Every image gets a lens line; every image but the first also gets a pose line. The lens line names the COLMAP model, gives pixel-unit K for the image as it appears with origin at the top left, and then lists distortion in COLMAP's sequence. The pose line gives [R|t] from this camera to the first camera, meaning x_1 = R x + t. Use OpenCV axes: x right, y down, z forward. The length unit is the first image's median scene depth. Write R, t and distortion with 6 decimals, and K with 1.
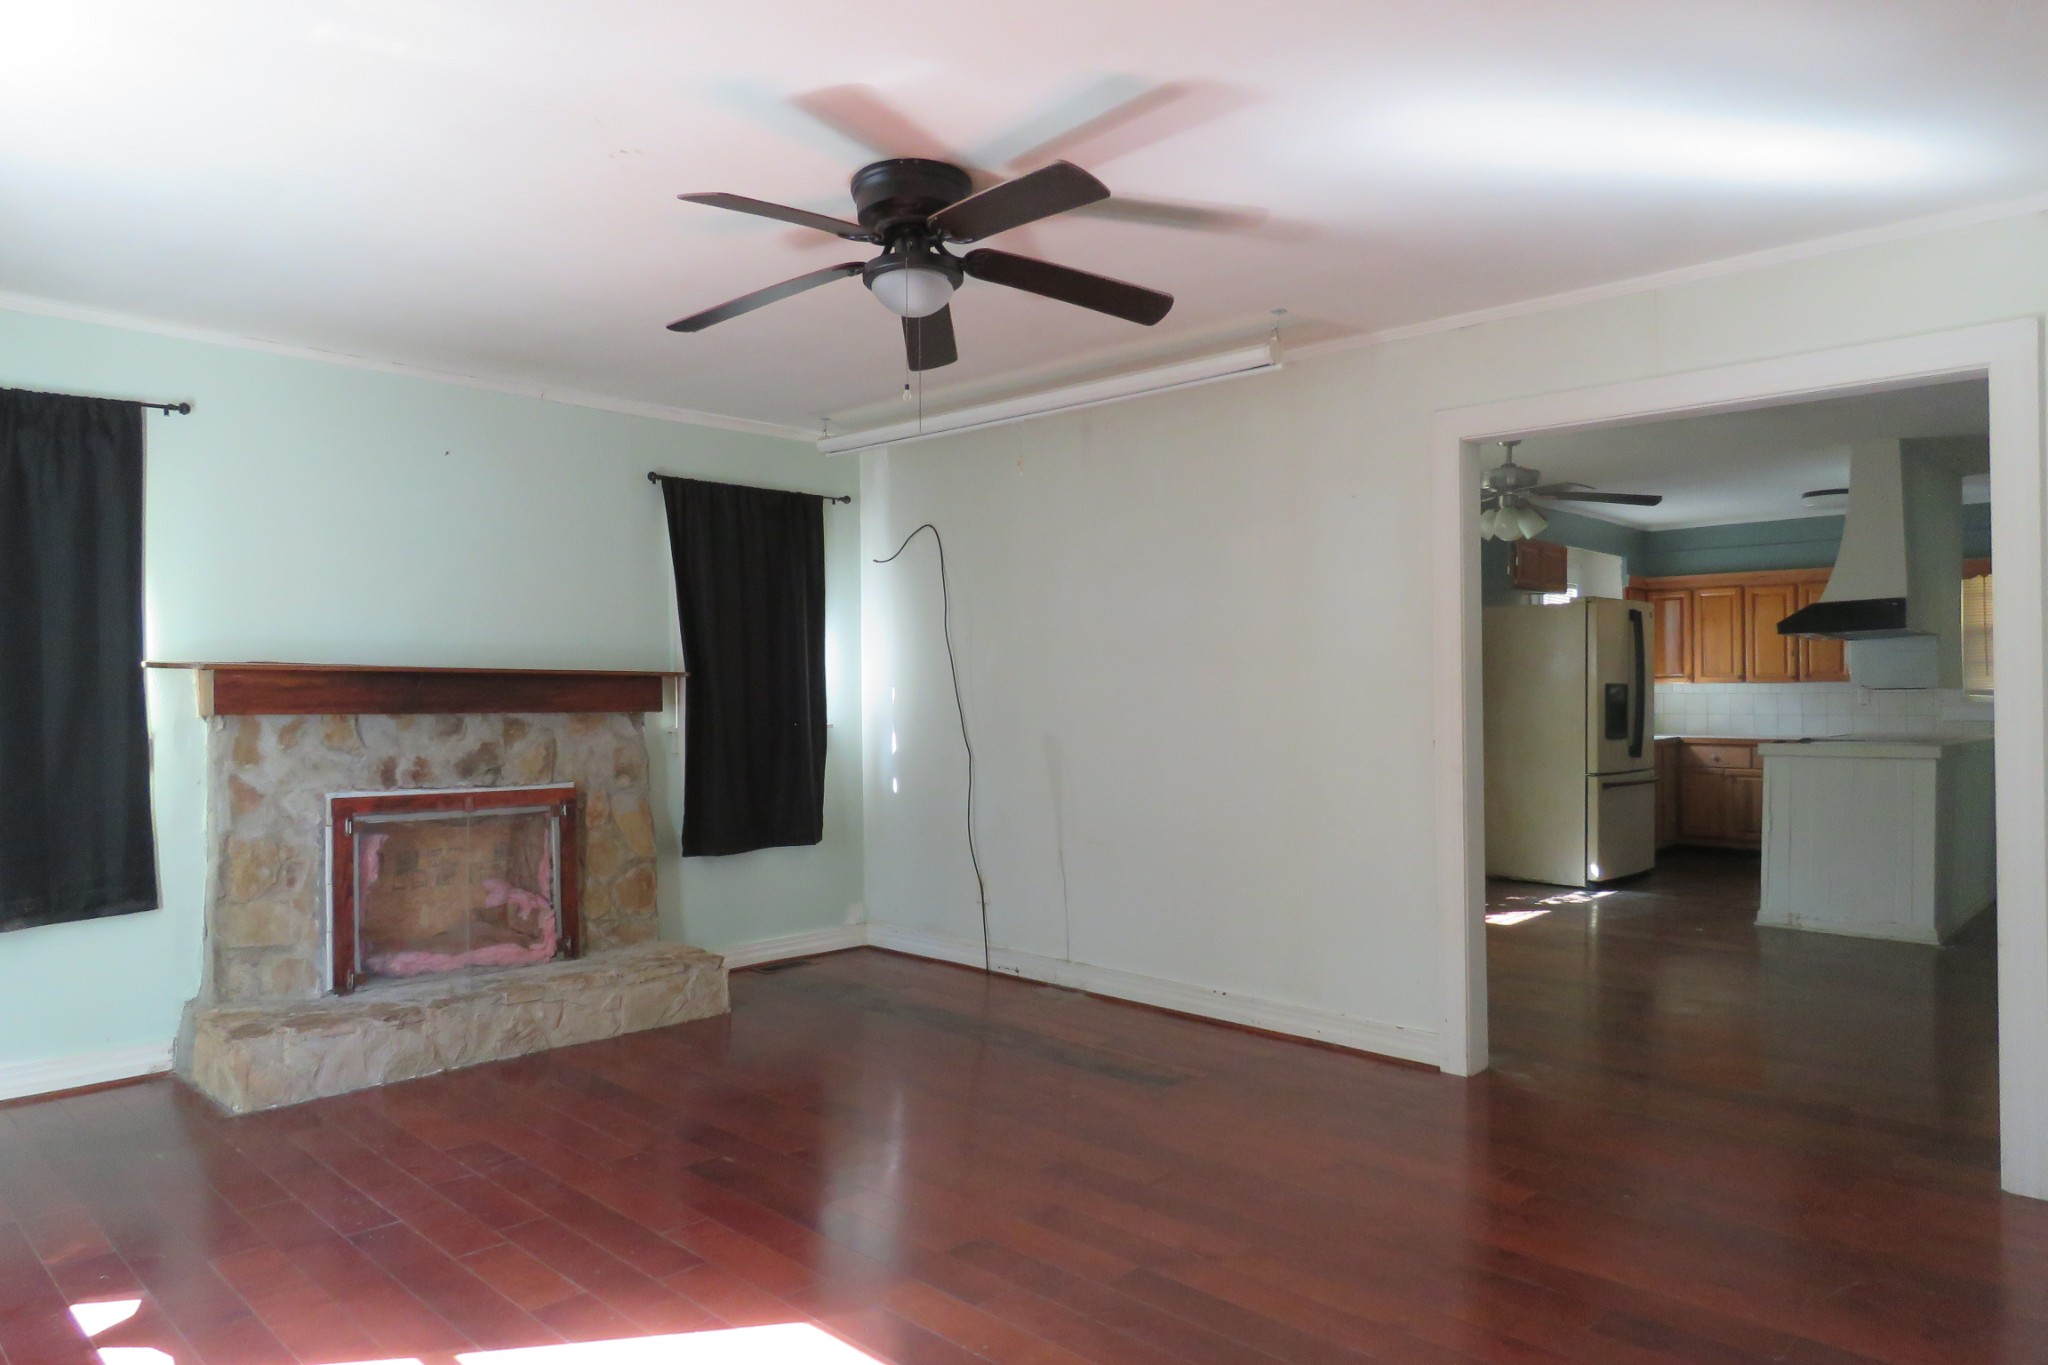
lens RADIAL K [[1294.1, 0, 1031.4], [0, 1294.1, 696.3], [0, 0, 1]] dist [-0.003089, -0.000671]
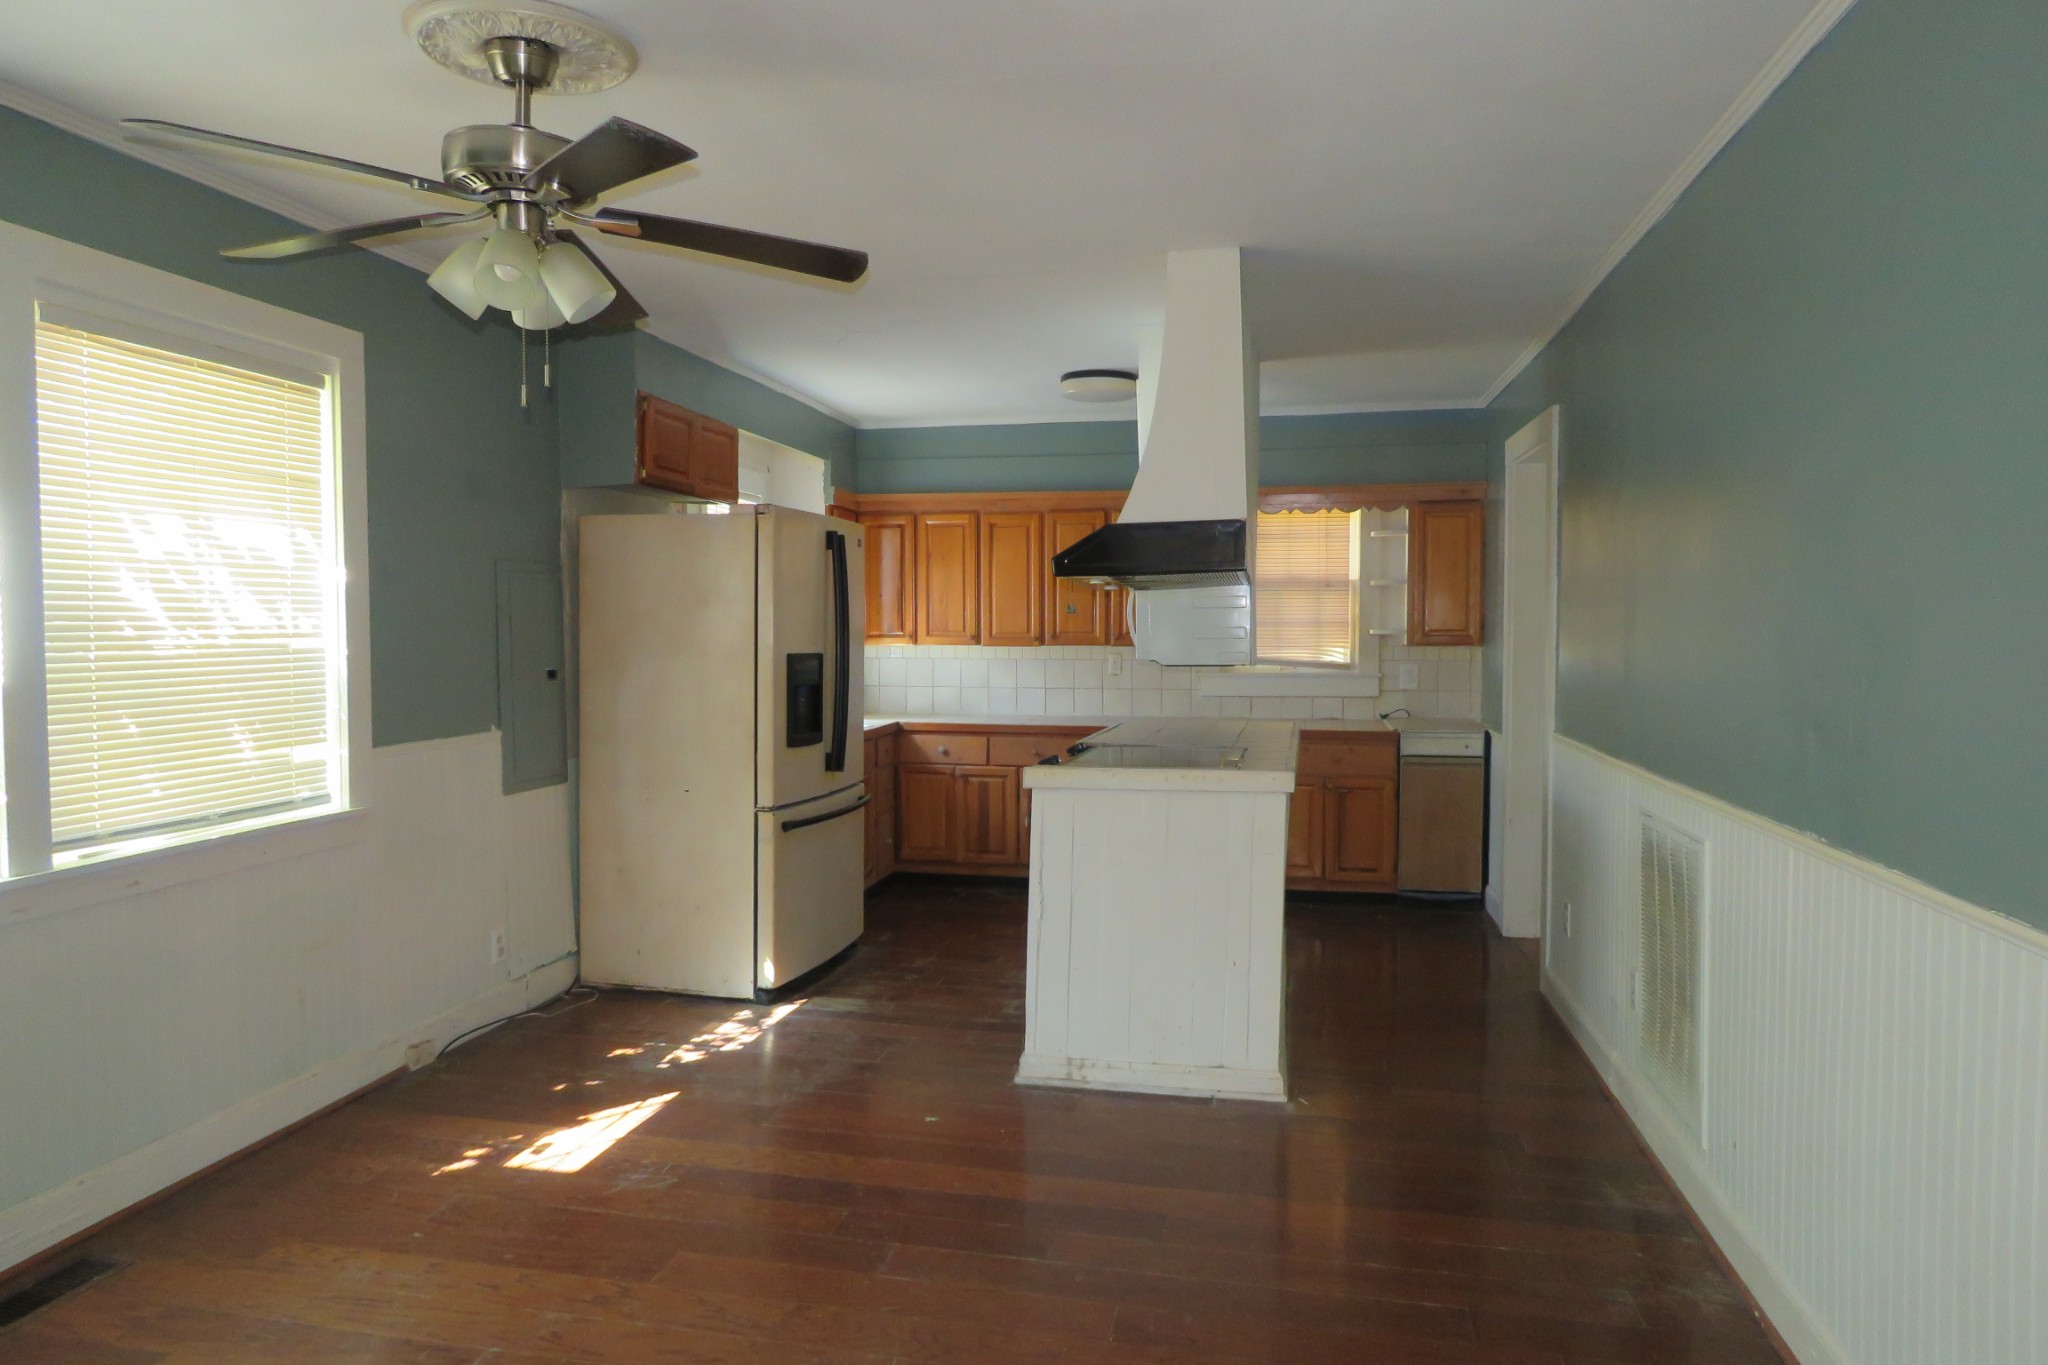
lens RADIAL K [[1330.2, 0, 1009.9], [0, 1330.2, 681.5], [0, 0, 1]] dist [-0.009063, -0.002873]
pose [[0.853159, -0.010043, 0.521554, 0.219608], [-0.007470, 0.999477, 0.031465, -0.017254], [-0.521598, -0.030740, 0.852638, 0.439955]]
